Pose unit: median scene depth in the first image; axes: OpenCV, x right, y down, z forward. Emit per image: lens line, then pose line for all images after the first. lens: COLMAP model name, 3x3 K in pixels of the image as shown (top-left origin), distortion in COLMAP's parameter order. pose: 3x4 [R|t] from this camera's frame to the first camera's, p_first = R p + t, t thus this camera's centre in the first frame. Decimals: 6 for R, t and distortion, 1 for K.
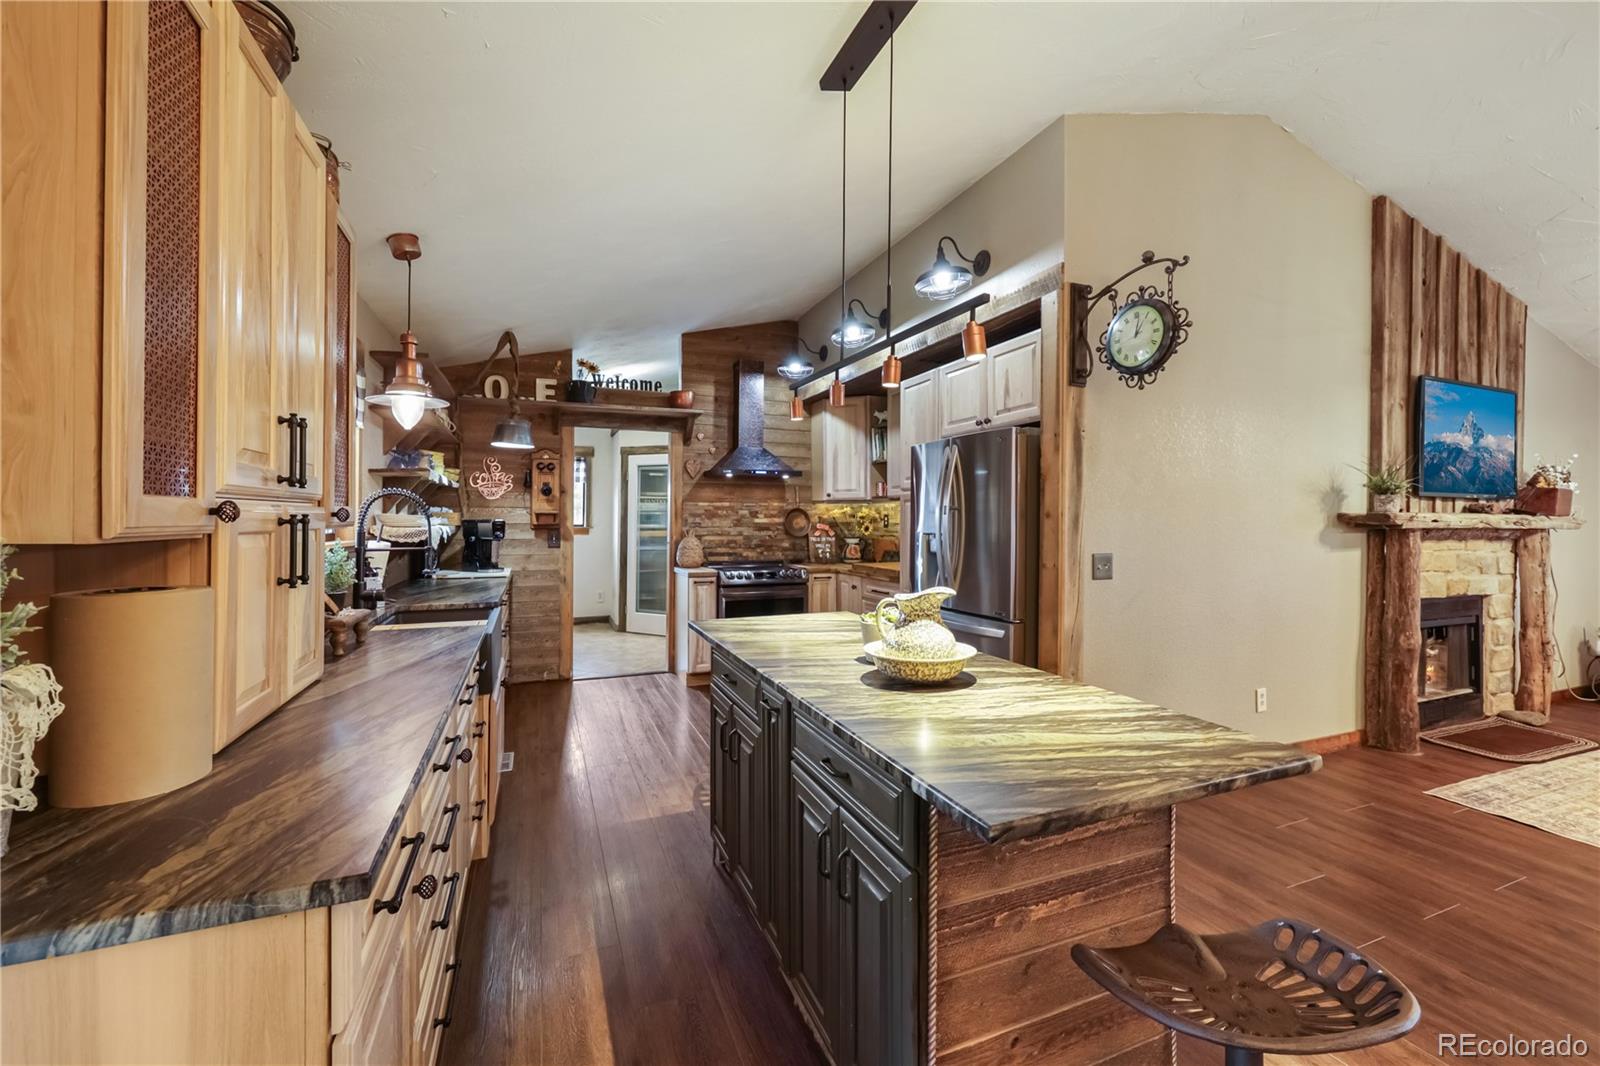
lens RADIAL K [[653.1, 0, 804.3], [0, 653.1, 522.7], [0, 0, 1]] dist [0.000348, 0.000033]
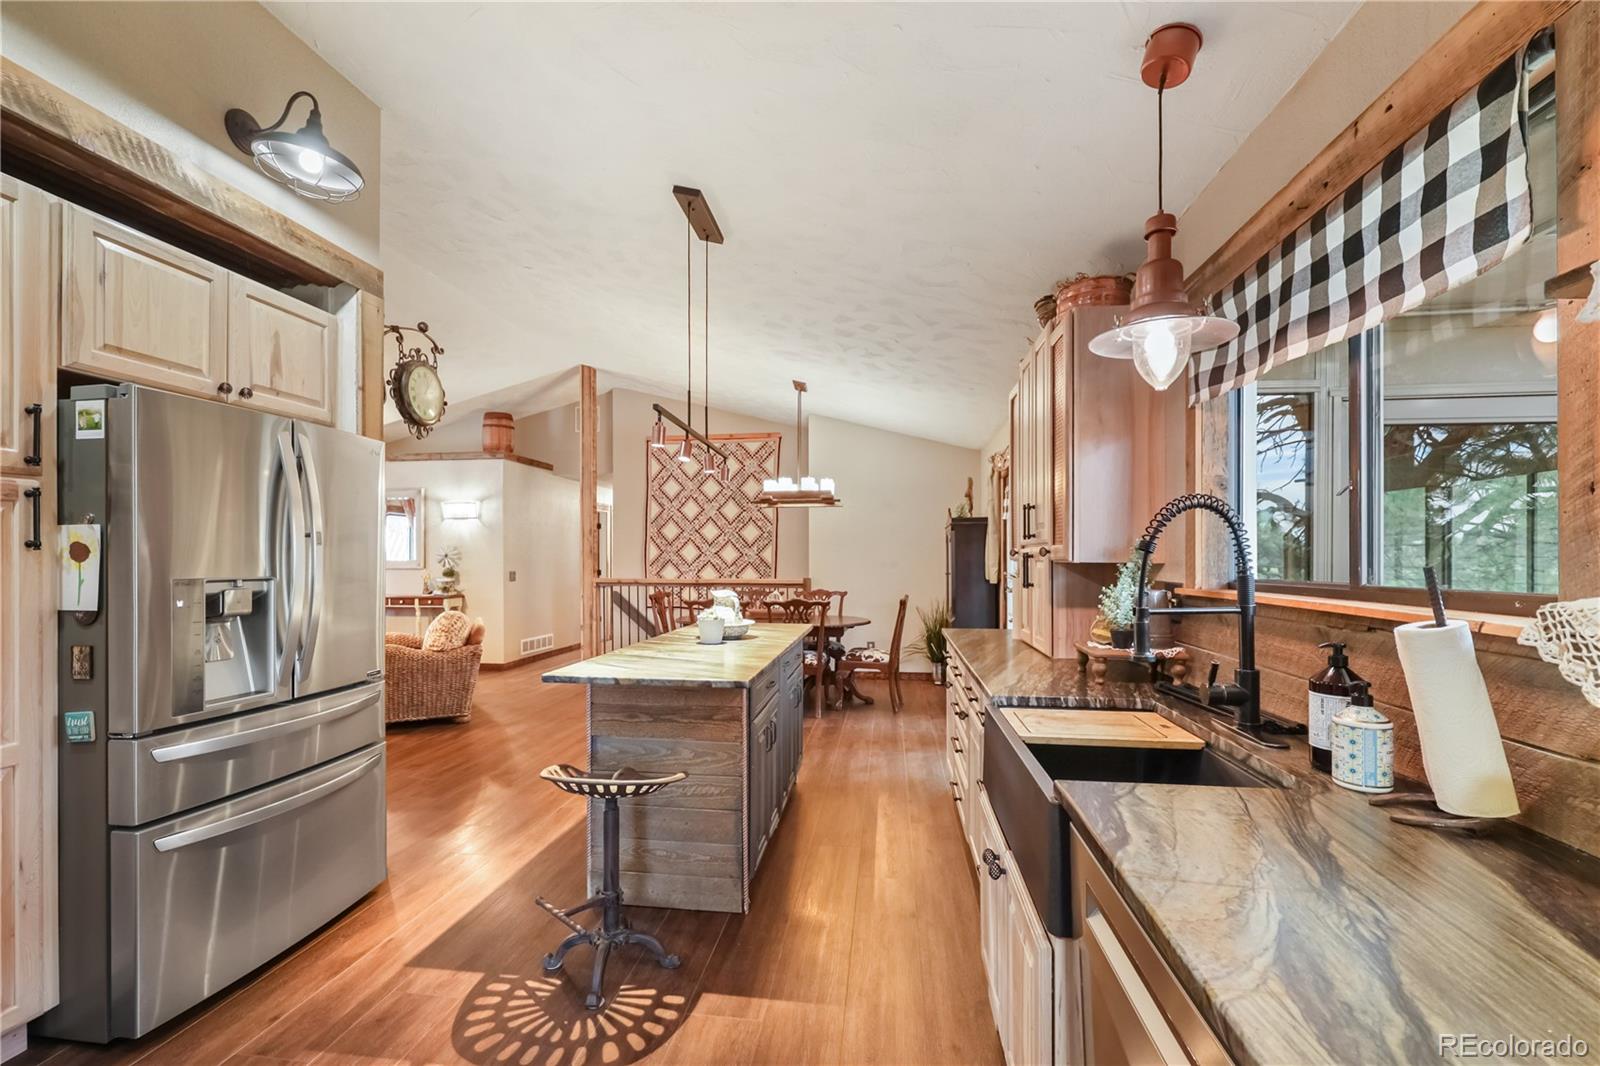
lens RADIAL K [[677.6, 0, 794.4], [0, 677.6, 552.0], [0, 0, 1]] dist [-0.000608, 0.000063]
pose [[-0.862356, 0.001531, 0.506300, -0.401385], [0.001637, 0.999999, -0.000237, -0.005362], [-0.506300, 0.000624, -0.862357, 1.061806]]
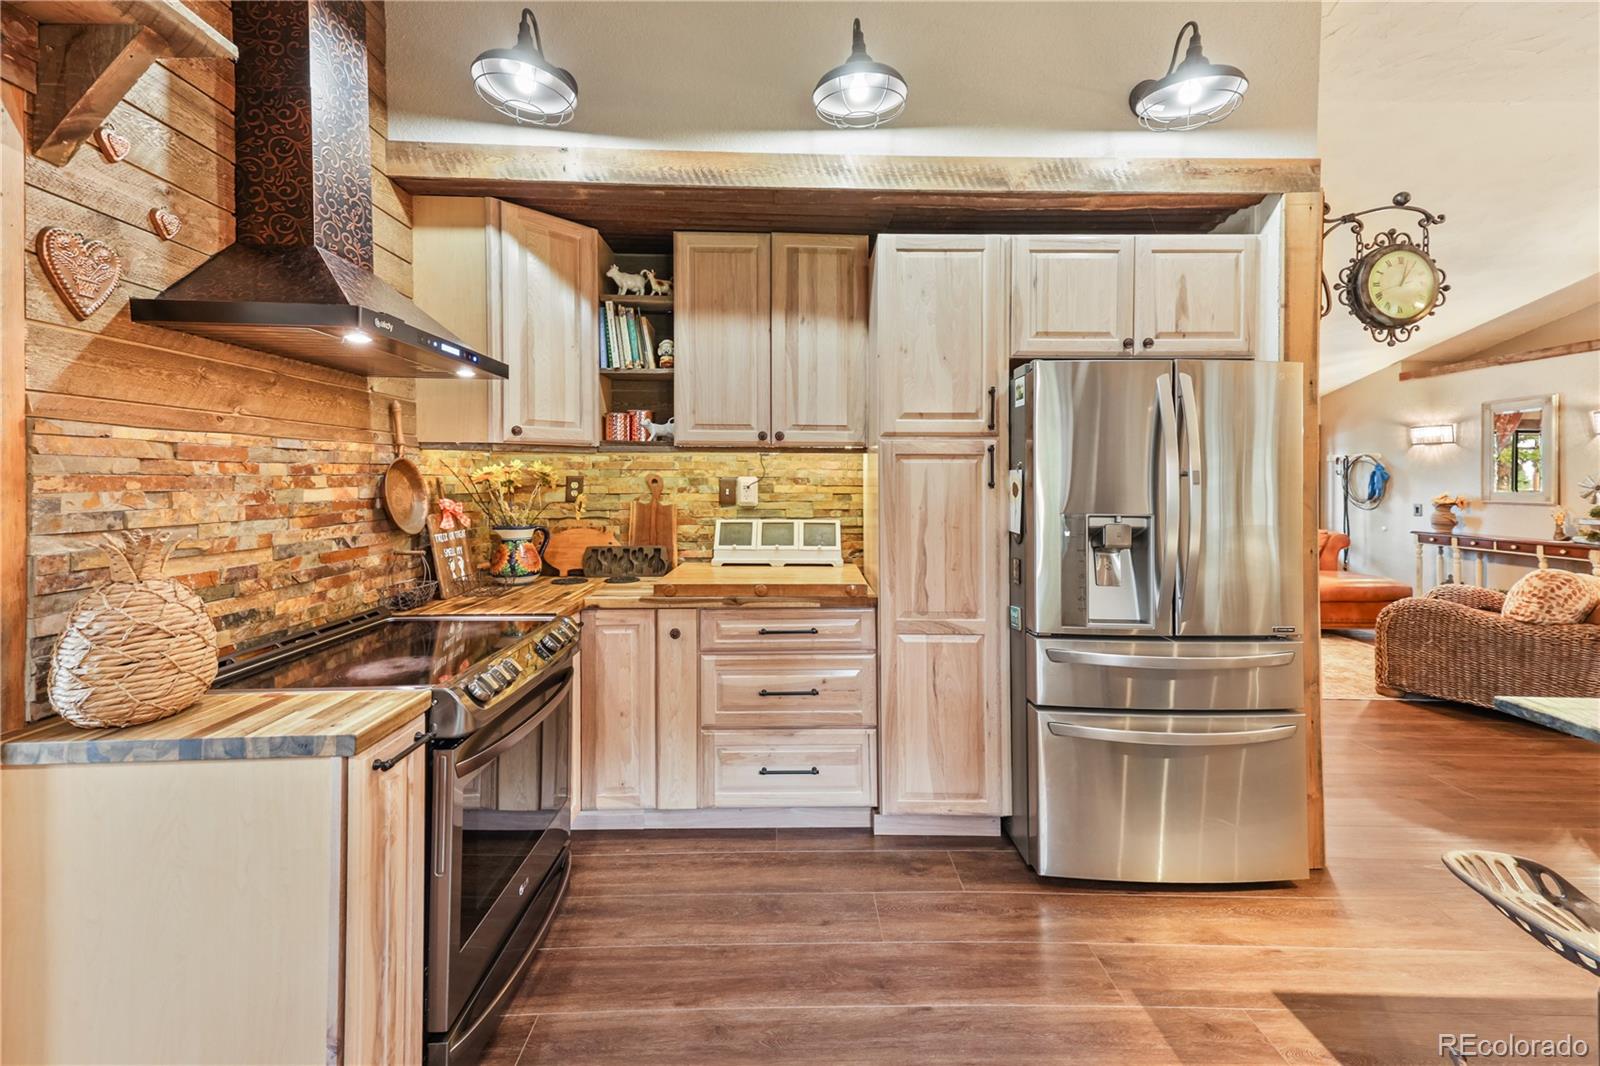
lens RADIAL K [[649.8, 0, 800.9], [0, 649.8, 476.5], [0, 0, 1]] dist [0.038535, -0.006130]
pose [[0.361279, 0.001294, 0.932457, -0.389087], [-0.000088, 0.999999, -0.001354, -0.016576], [-0.932458, 0.000407, 0.361278, 0.896360]]
